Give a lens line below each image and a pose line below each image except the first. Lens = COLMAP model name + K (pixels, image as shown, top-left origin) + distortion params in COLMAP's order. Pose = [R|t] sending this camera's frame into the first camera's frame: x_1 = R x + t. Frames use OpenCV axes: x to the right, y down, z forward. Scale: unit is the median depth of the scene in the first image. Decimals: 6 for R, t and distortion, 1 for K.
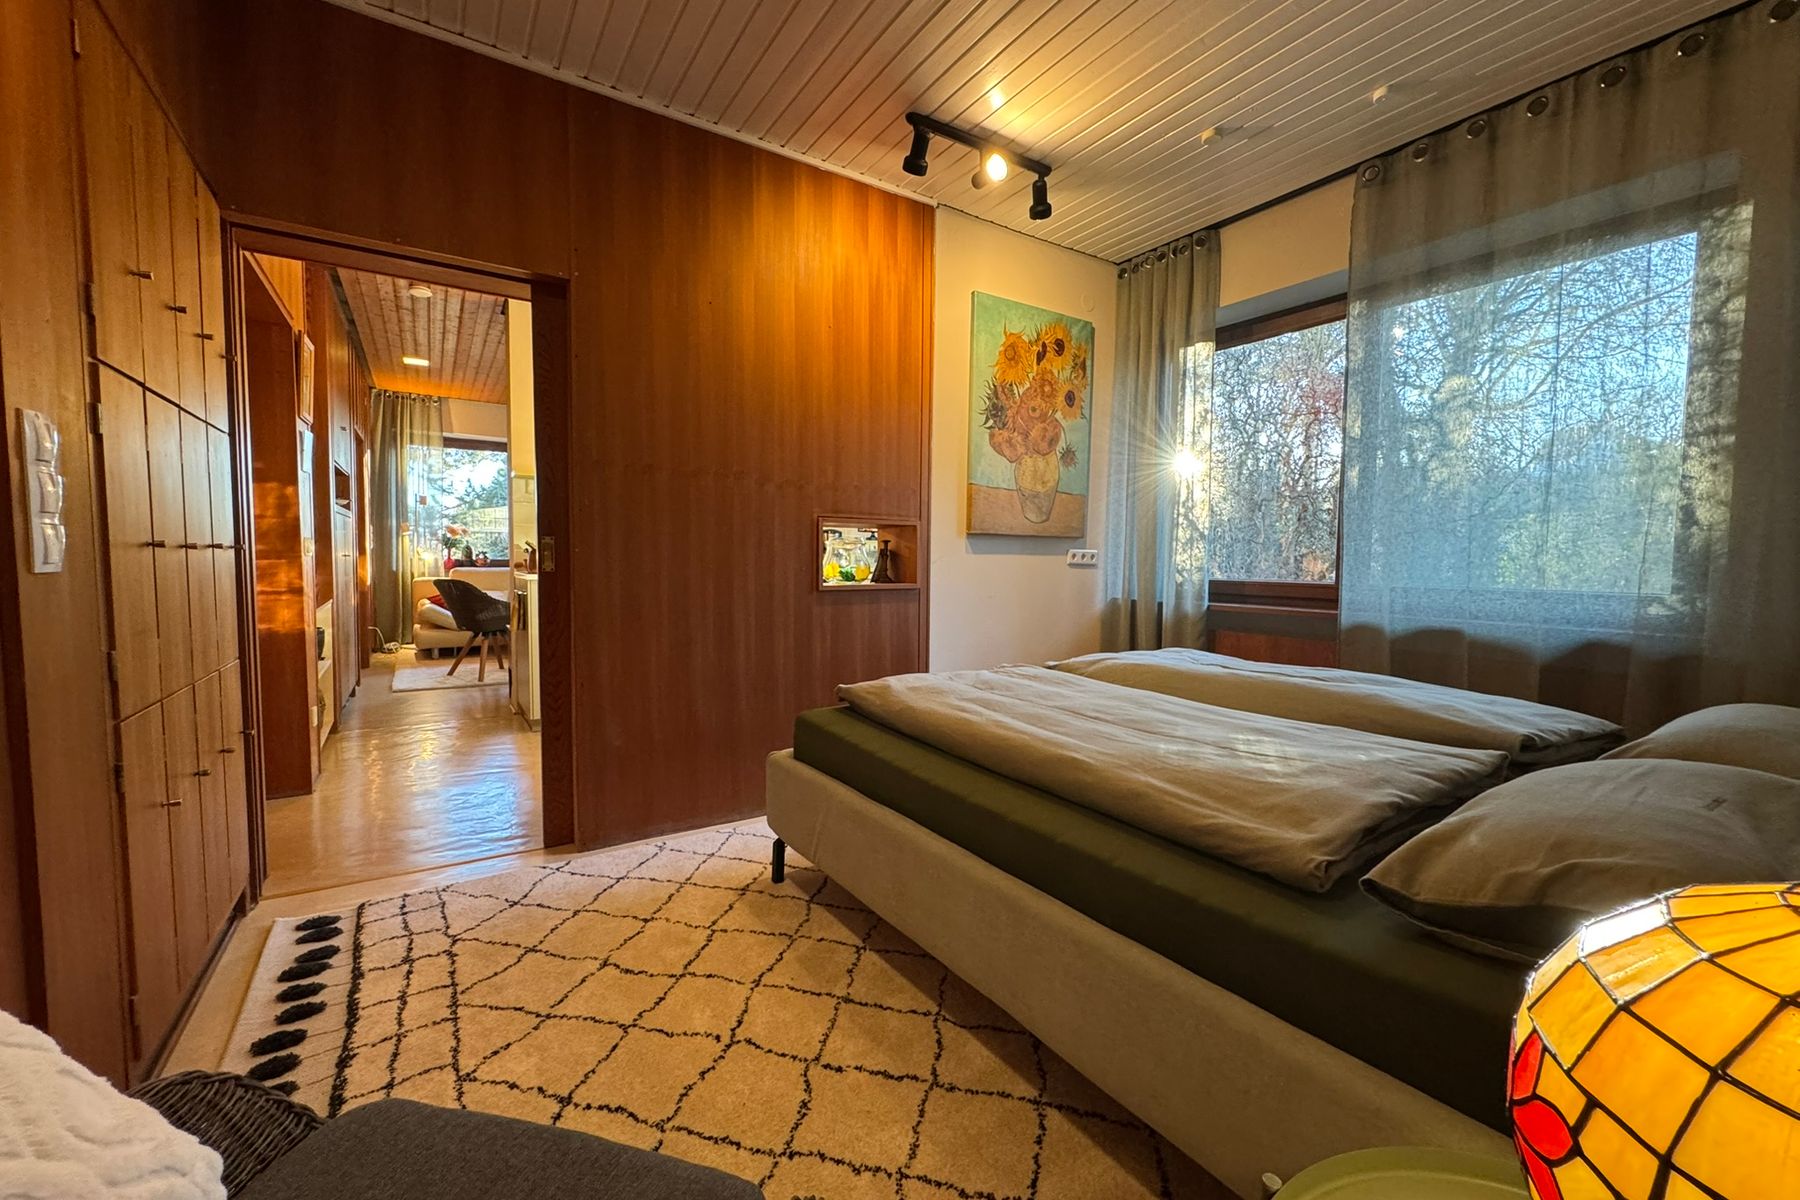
lens RADIAL K [[715.9, 0, 903.8], [0, 715.9, 598.7], [0, 0, 1]] dist [-0.004340, 0.000033]
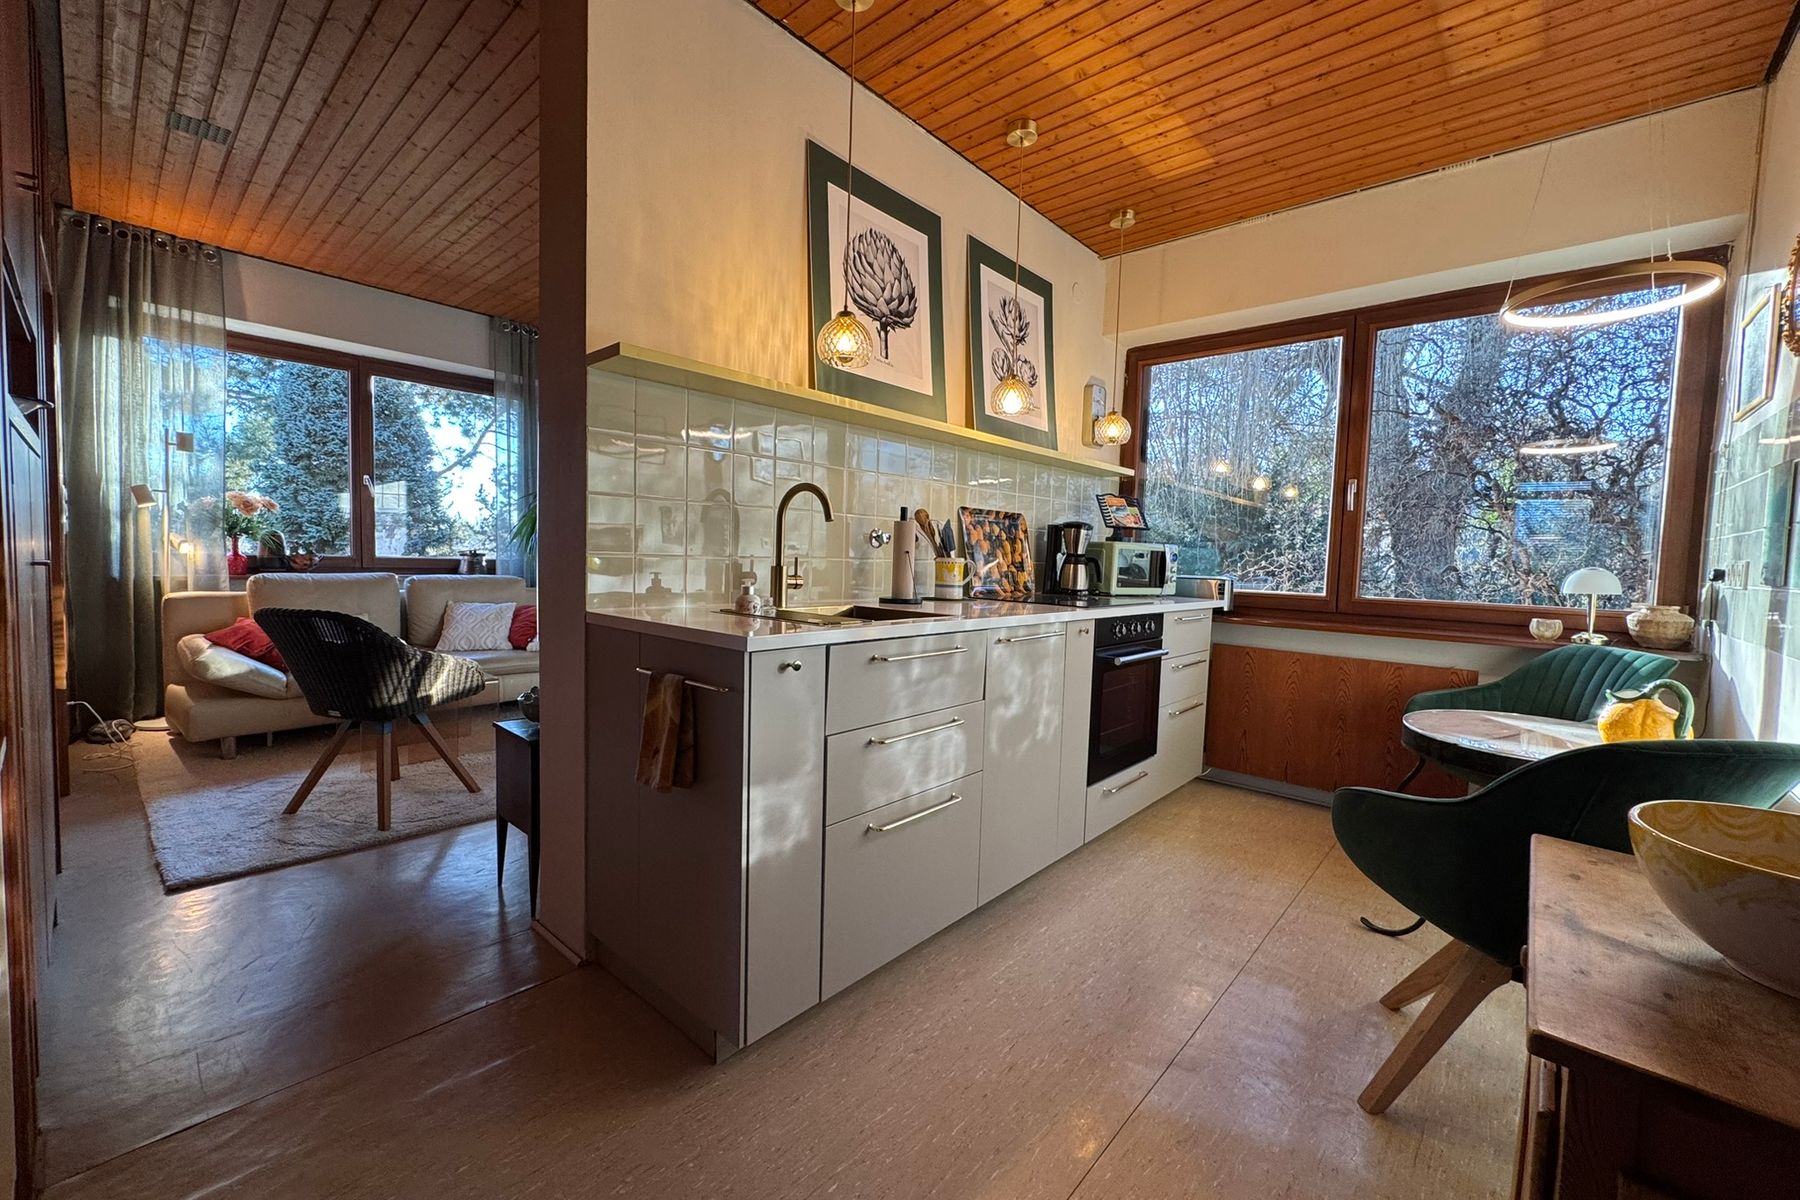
lens RADIAL K [[715.9, 0, 901.9], [0, 715.9, 597.9], [0, 0, 1]] dist [-0.004340, 0.000033]
pose [[0.966378, 0.003582, 0.257099, -0.290765], [-0.005983, 0.999945, 0.008558, -0.031901], [-0.257055, -0.009808, 0.966347, 0.348854]]
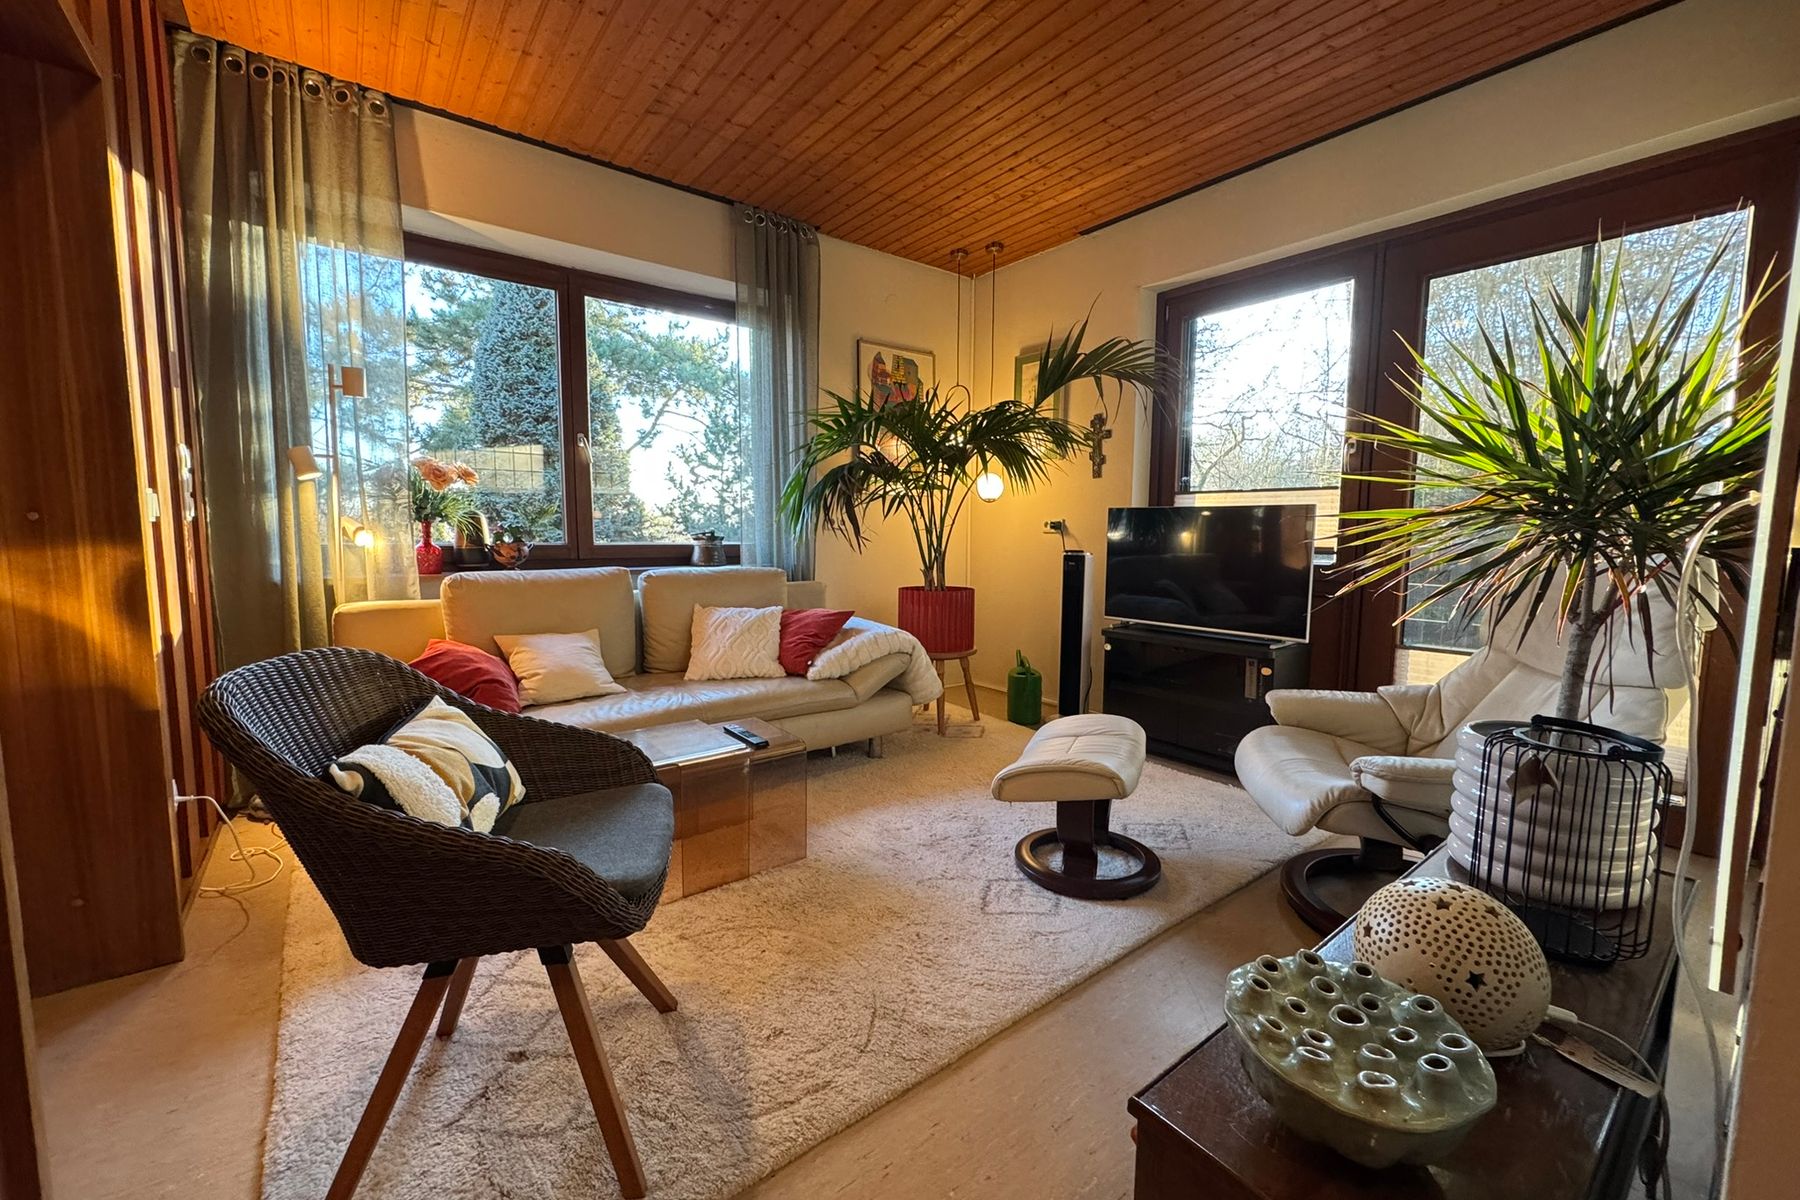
lens RADIAL K [[715.9, 0, 903.3], [0, 715.9, 598.8], [0, 0, 1]] dist [-0.004340, 0.000033]
pose [[0.997113, -0.011839, 0.074999, -0.417221], [0.008609, 0.999028, 0.043237, -0.043274], [-0.075438, -0.042466, 0.996246, 0.605595]]
